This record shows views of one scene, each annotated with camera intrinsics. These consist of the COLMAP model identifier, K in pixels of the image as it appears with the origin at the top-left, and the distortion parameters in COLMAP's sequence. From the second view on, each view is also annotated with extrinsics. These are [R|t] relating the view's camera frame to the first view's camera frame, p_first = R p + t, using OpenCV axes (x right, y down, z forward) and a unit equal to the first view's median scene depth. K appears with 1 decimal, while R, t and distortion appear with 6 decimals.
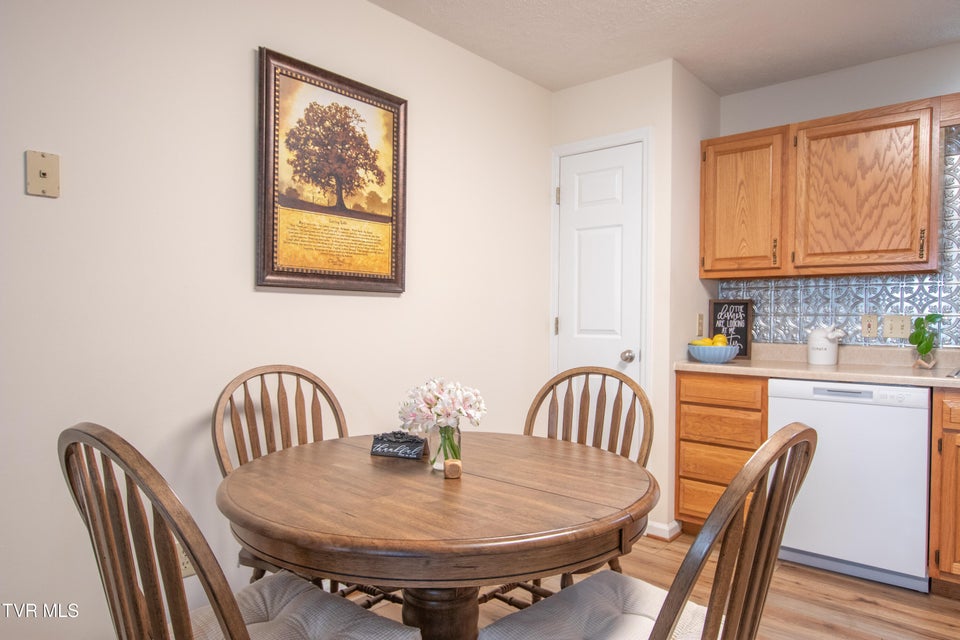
lens RADIAL K [[614.5, 0, 477.4], [0, 614.5, 325.6], [0, 0, 1]] dist [-0.004955, 0.001144]
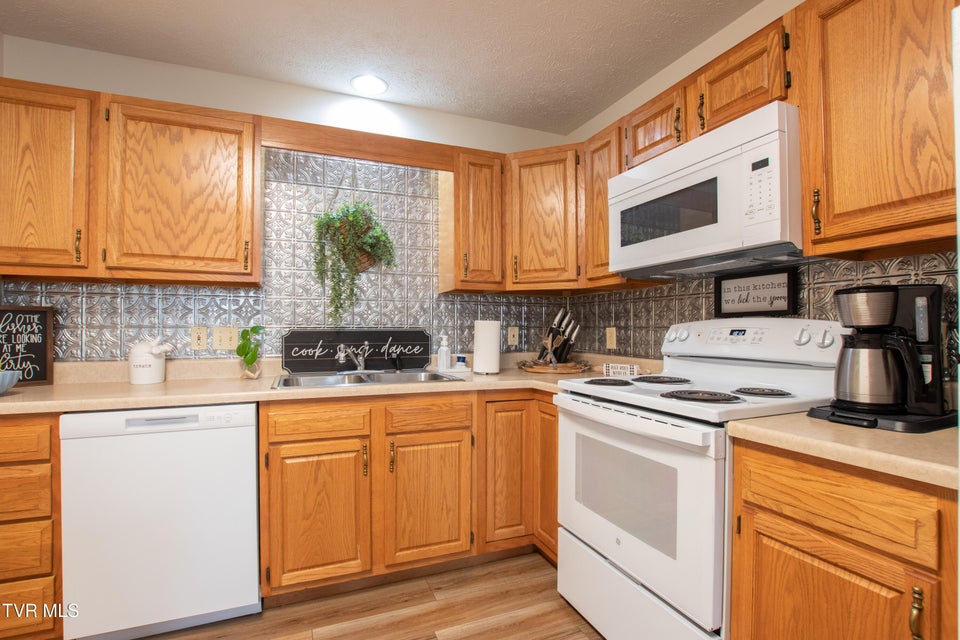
lens RADIAL K [[461.2, 0, 479.4], [0, 461.2, 332.7], [0, 0, 1]] dist [-0.030902, 0.001397]
pose [[0.459017, -0.011425, 0.888354, 0.221321], [0.016541, 0.999854, 0.004312, -0.004081], [-0.888274, 0.012715, 0.459139, 0.301848]]
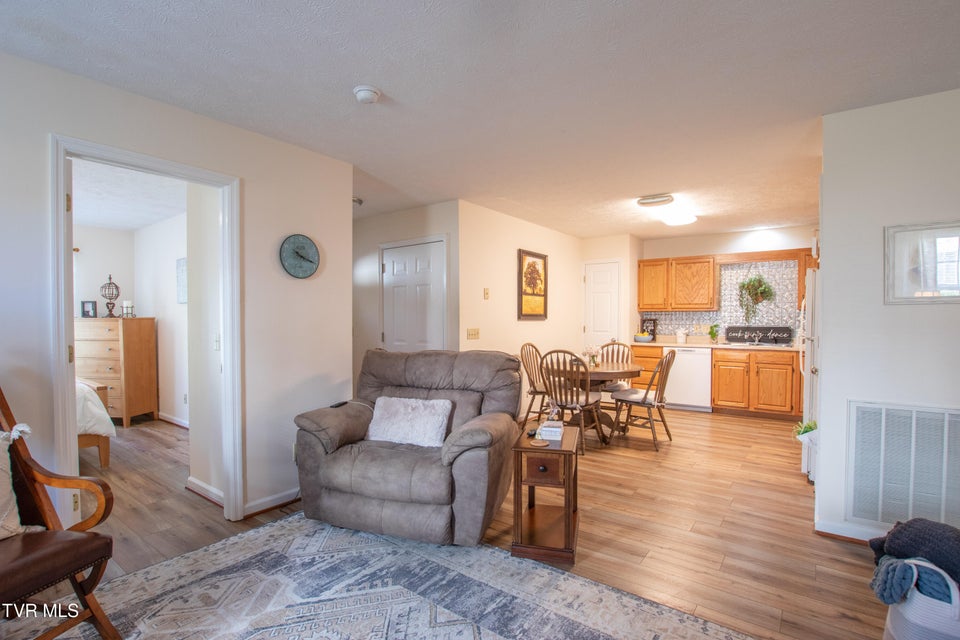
lens RADIAL K [[461.2, 0, 481.5], [0, 461.2, 322.3], [0, 0, 1]] dist [-0.030902, 0.001397]
pose [[0.996199, -0.007377, 0.086790, -0.573095], [0.007575, 0.999969, -0.001946, -0.034441], [-0.086773, 0.002596, 0.996225, -1.094631]]
